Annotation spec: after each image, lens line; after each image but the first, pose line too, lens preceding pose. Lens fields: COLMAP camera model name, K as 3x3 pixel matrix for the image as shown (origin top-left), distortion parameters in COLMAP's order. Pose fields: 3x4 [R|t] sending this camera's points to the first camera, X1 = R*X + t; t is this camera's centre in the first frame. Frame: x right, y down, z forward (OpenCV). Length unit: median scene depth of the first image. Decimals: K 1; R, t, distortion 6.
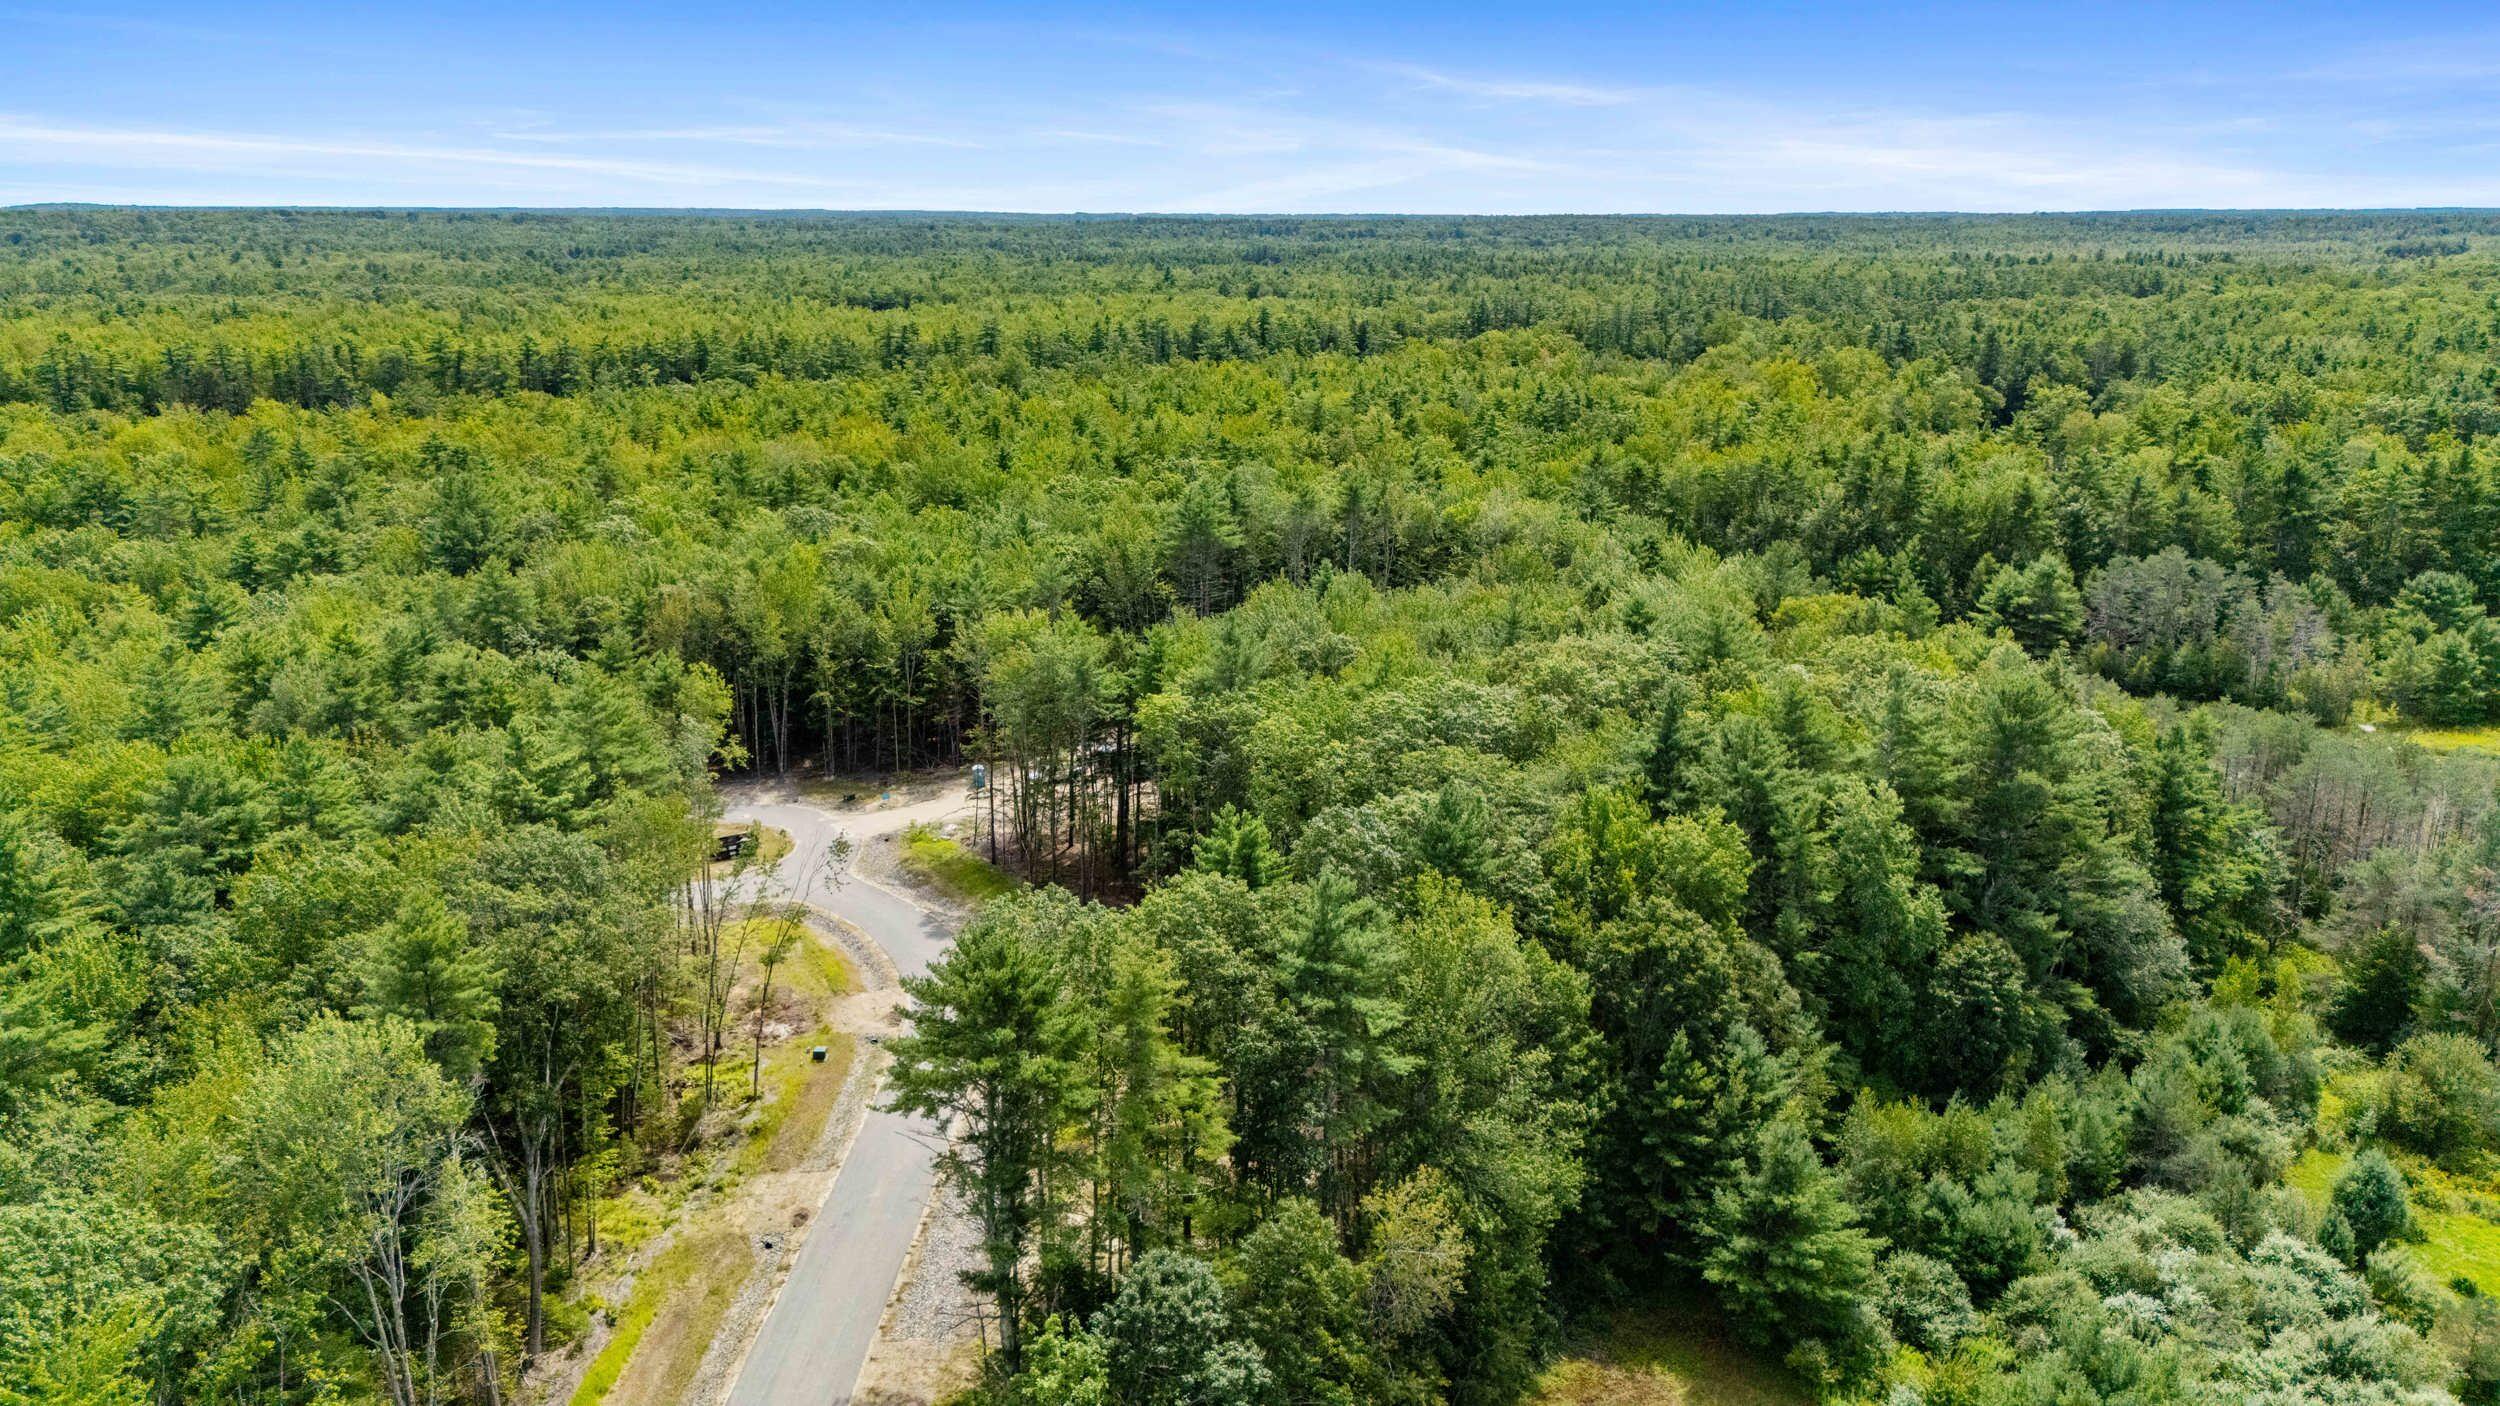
lens RADIAL K [[1856.1, 0, 1250.0], [0, 1856.1, 703.0], [0, 0, 1]] dist [0.104290, -0.104691]
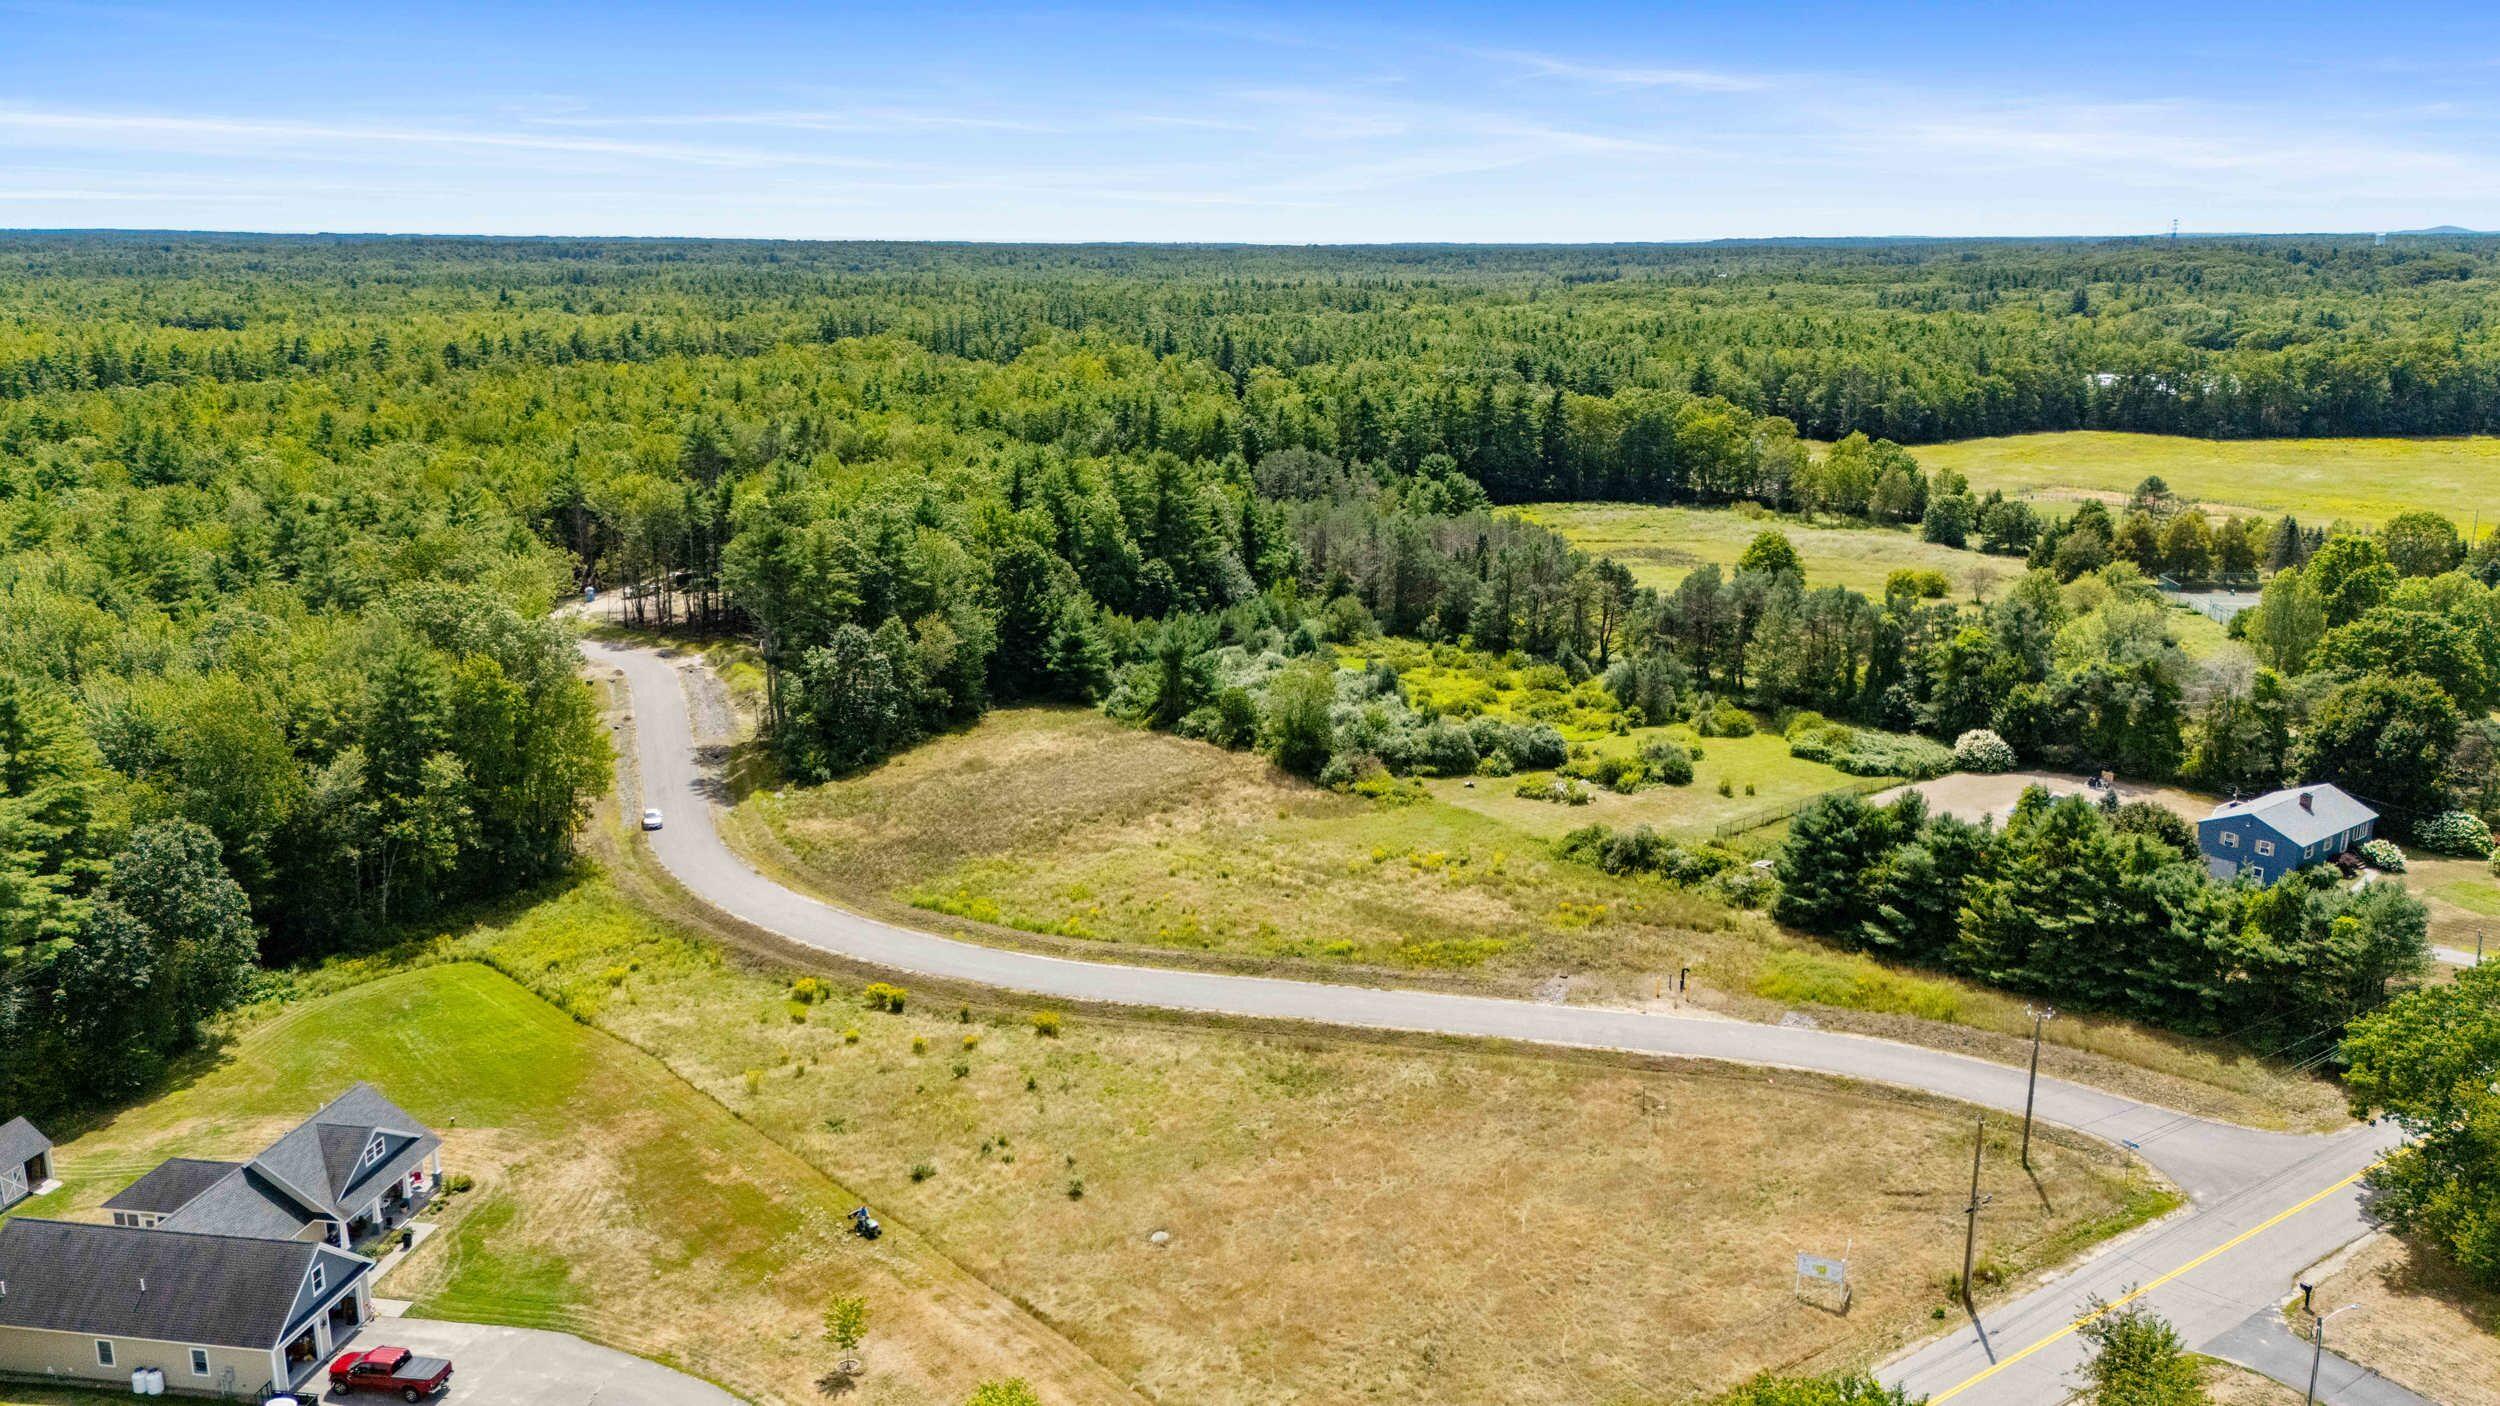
lens RADIAL K [[1856.1, 0, 1250.0], [0, 1856.1, 703.0], [0, 0, 1]] dist [0.104290, -0.104691]
pose [[0.938386, -0.081766, 0.335778, -0.123586], [0.086150, 0.996280, 0.001846, 0.132725], [-0.334680, 0.027195, 0.941939, -0.515858]]
